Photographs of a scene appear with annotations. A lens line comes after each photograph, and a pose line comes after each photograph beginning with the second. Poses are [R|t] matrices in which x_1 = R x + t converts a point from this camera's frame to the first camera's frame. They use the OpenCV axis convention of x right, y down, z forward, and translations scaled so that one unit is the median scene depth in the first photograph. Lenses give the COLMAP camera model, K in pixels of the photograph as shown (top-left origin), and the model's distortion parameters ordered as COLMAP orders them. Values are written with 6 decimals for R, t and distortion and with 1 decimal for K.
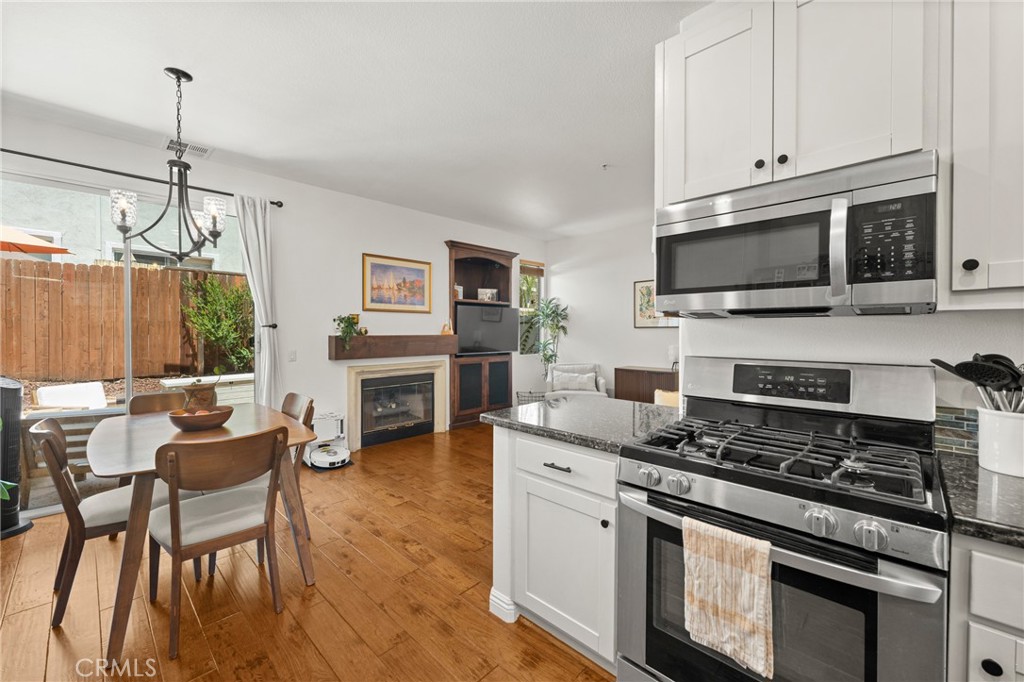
lens RADIAL K [[412.6, 0, 510.7], [0, 412.6, 333.8], [0, 0, 1]] dist [0.002000, 0.000446]
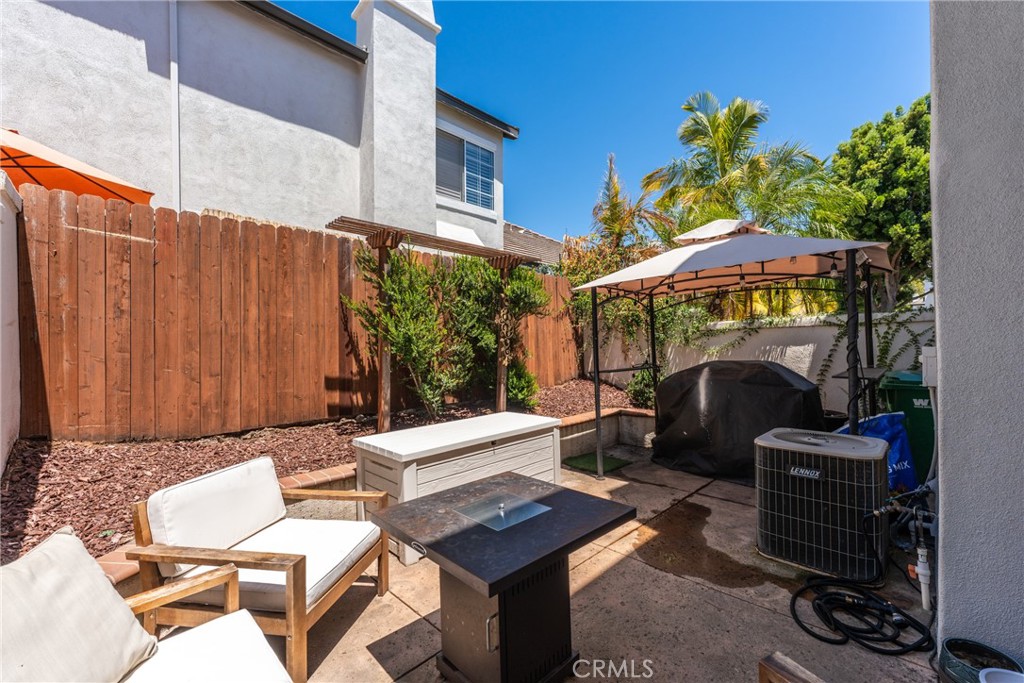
lens RADIAL K [[412.6, 0, 509.2], [0, 412.6, 345.2], [0, 0, 1]] dist [0.002000, 0.000446]
pose [[0.999665, -0.013117, -0.022324, -0.633558], [0.012819, 0.999827, -0.013442, 0.010891], [0.022496, 0.013151, 0.999660, 0.500456]]
